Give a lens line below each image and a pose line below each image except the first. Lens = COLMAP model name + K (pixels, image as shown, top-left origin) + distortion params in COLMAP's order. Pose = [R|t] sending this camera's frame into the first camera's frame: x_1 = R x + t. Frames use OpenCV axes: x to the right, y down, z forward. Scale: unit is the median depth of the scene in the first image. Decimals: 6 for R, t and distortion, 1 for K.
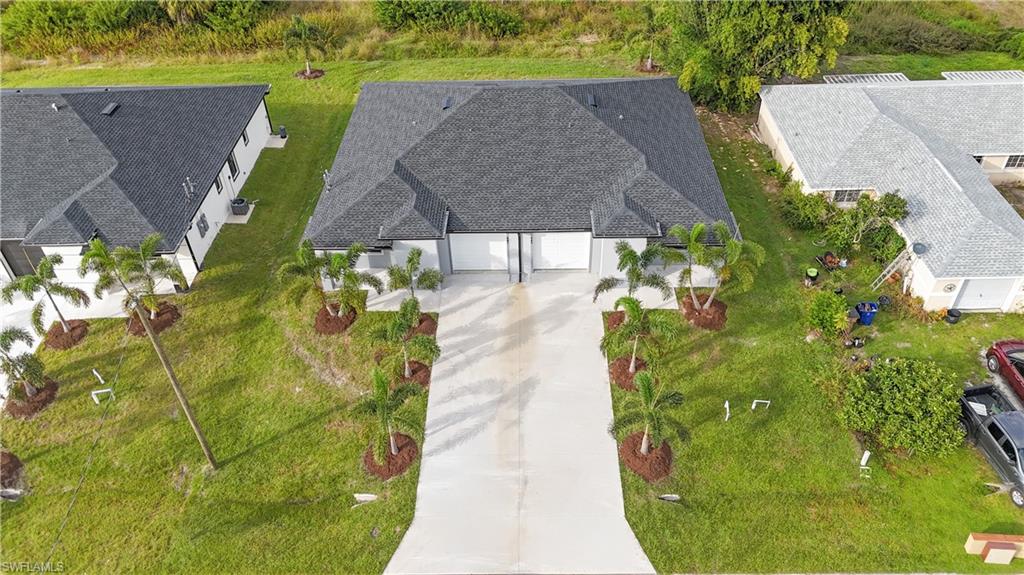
lens RADIAL K [[743.1, 0, 516.4], [0, 743.1, 287.7], [0, 0, 1]] dist [-0.002177, -0.005251]
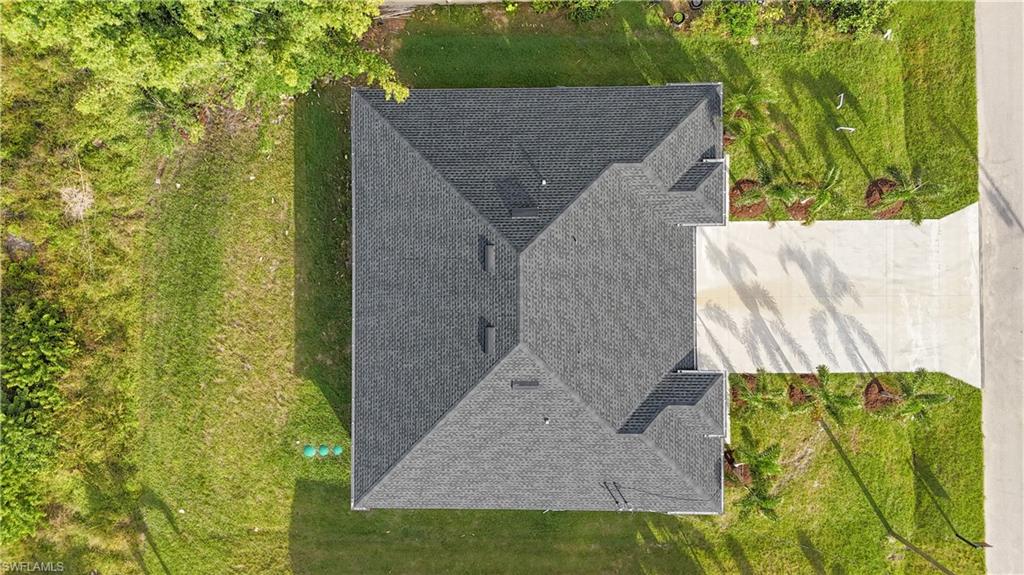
lens RADIAL K [[743.1, 0, 514.2], [0, 743.1, 289.6], [0, 0, 1]] dist [-0.002177, -0.005251]
pose [[-0.013856, -0.999590, 0.025074, -0.006586], [0.692167, 0.008509, 0.721688, -1.041321], [-0.721605, 0.027355, 0.691765, 0.513429]]
